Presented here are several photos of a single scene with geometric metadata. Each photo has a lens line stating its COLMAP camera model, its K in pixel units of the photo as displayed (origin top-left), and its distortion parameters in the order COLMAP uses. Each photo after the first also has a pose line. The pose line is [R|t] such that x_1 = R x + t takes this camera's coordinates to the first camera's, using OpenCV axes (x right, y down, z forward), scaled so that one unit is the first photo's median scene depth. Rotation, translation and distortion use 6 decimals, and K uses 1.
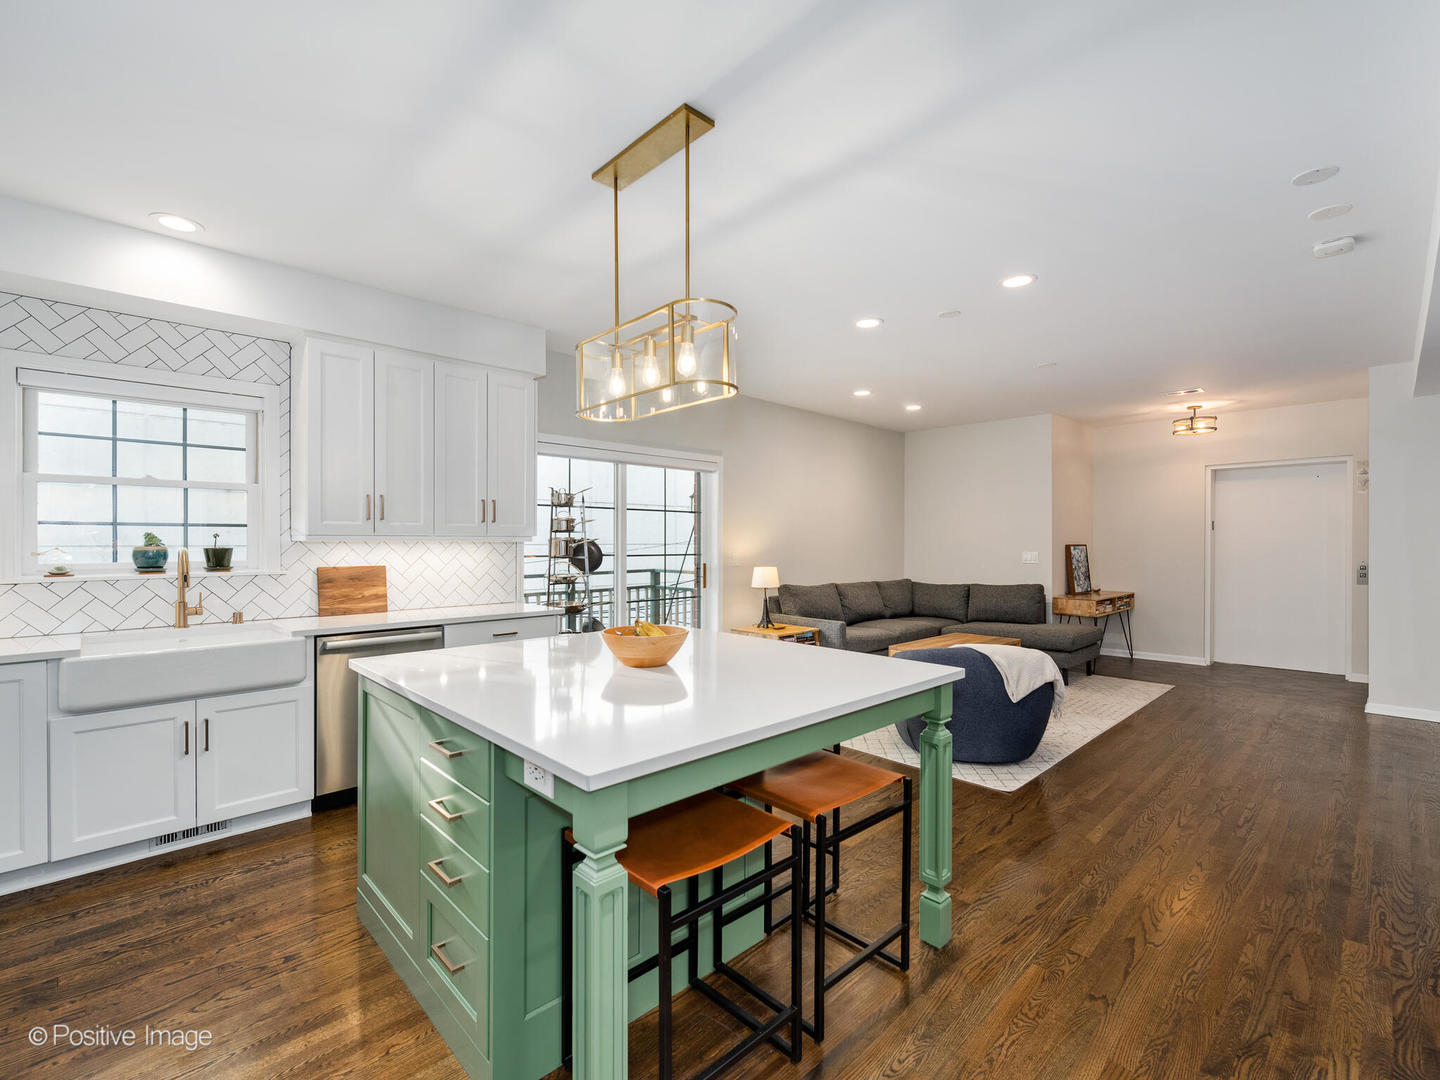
lens RADIAL K [[647.9, 0, 725.4], [0, 647.9, 543.0], [0, 0, 1]] dist [0.002583, 0.000359]
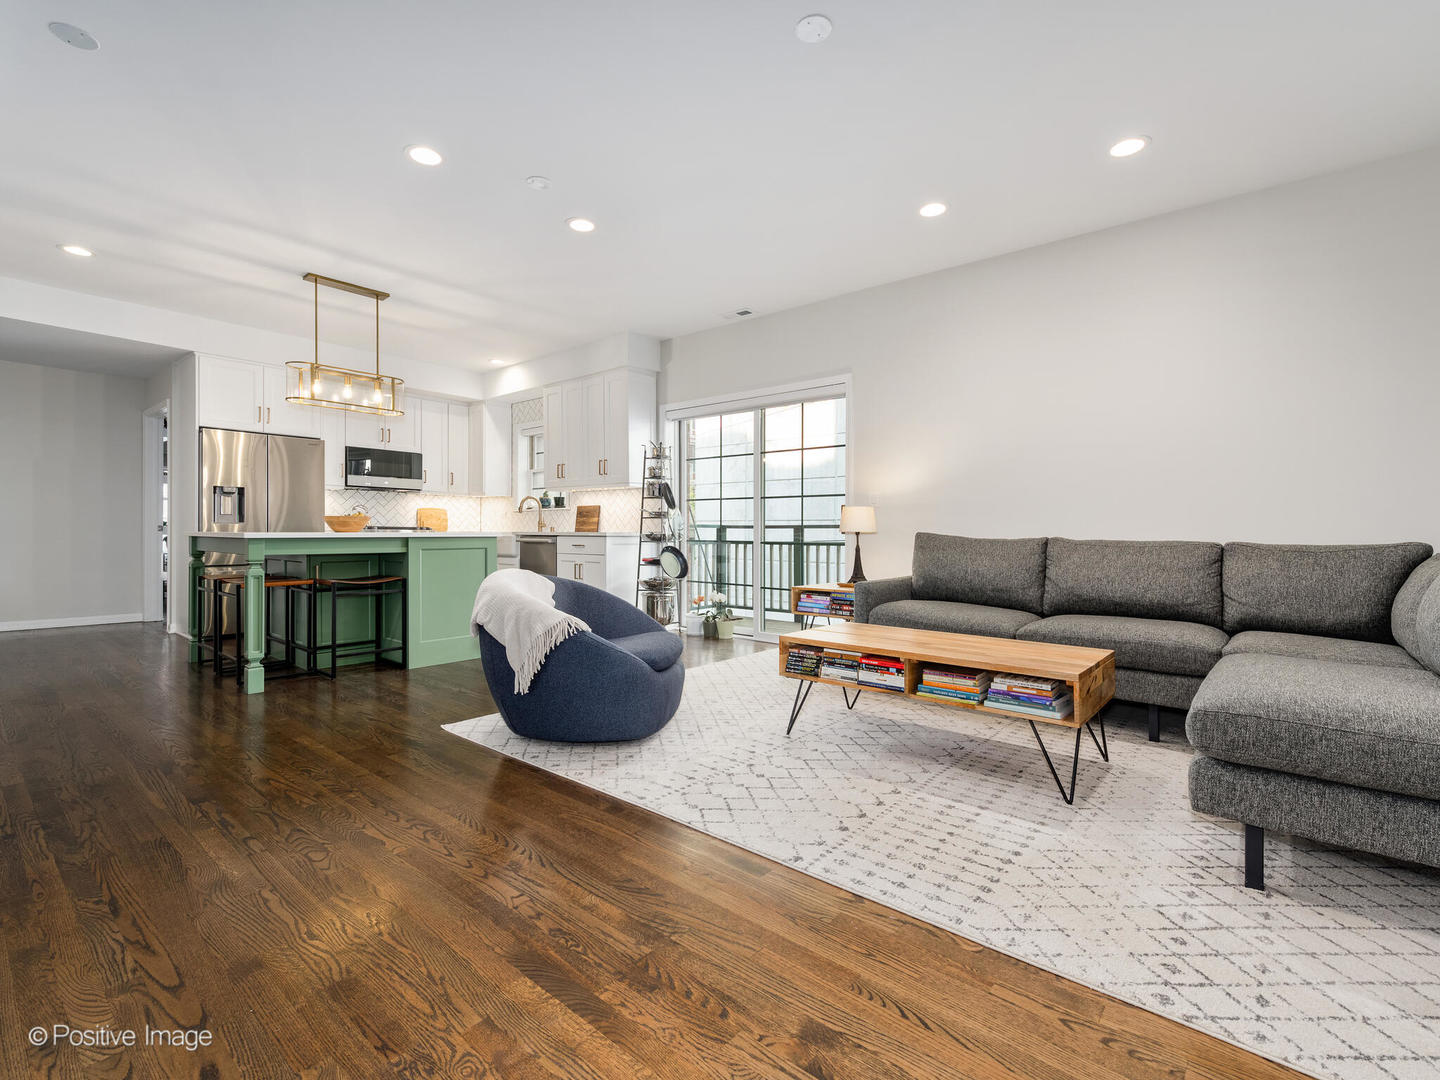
lens RADIAL K [[670.2, 0, 739.5], [0, 670.2, 531.2], [0, 0, 1]] dist [0.004392, -0.000512]
pose [[0.106109, -0.003557, -0.994348, 0.847751], [-0.007395, 0.999963, -0.004366, 0.072856], [0.994327, 0.007816, 0.106079, 0.796808]]
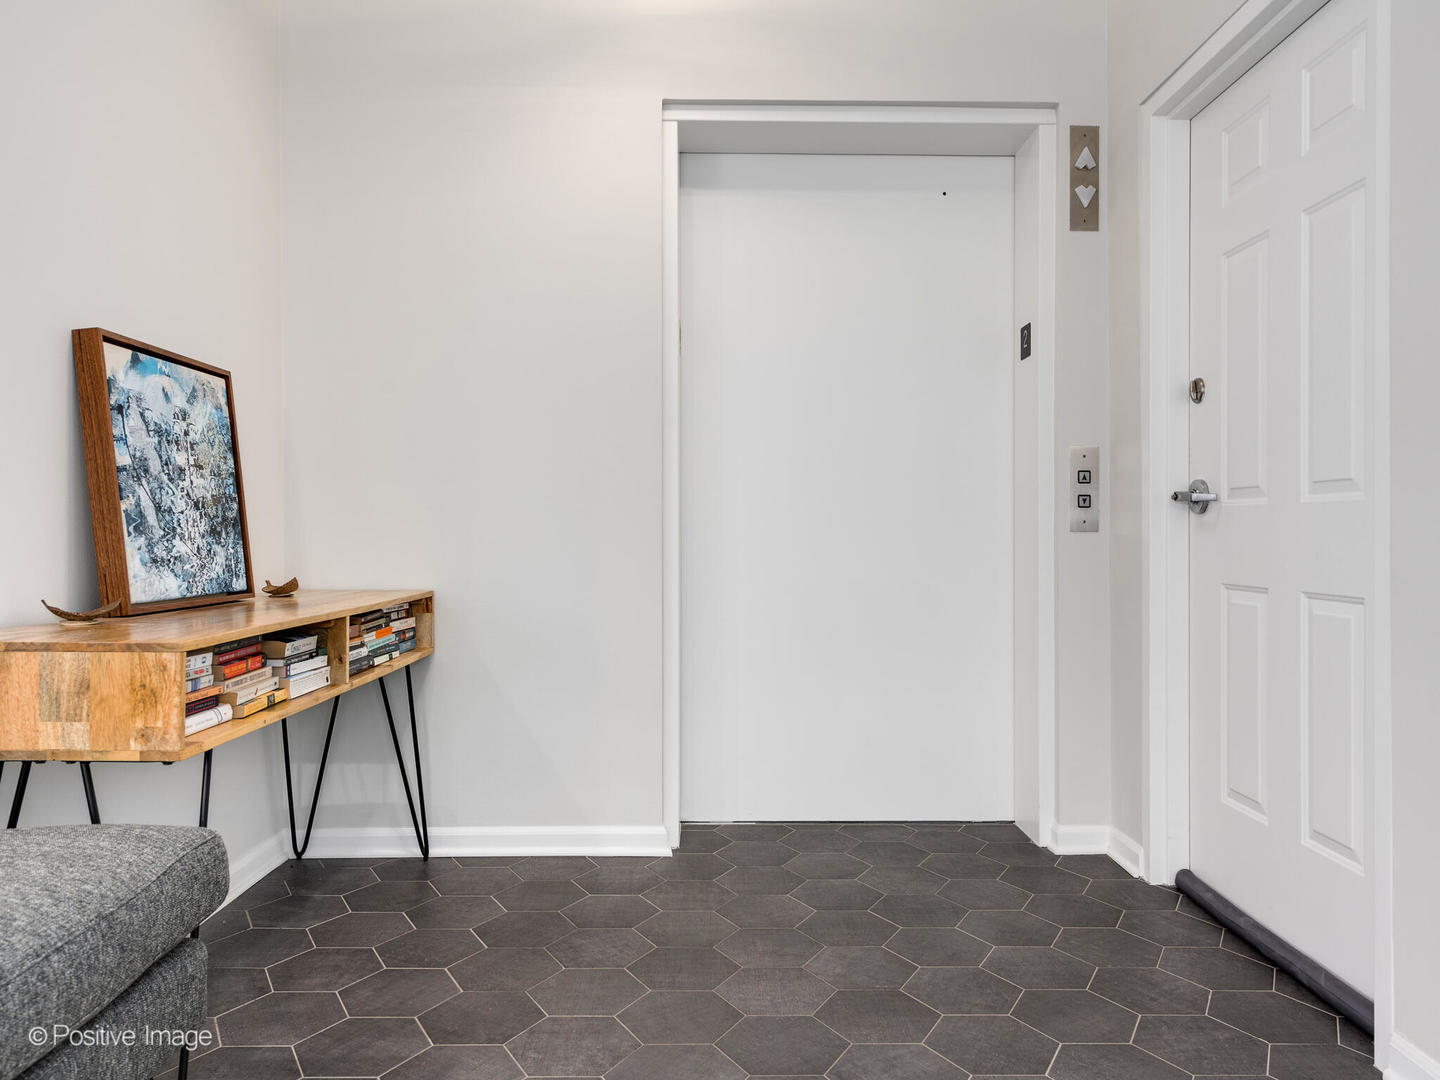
lens RADIAL K [[1002.7, 0, 720.0], [0, 1002.7, 540.0], [0, 0, 1]] dist [0.005170, 0.000027]
pose [[0.682872, -0.005783, 0.730515, 0.566729], [0.001749, 0.999979, 0.006281, 0.072970], [-0.730536, -0.003011, 0.682868, 0.877154]]
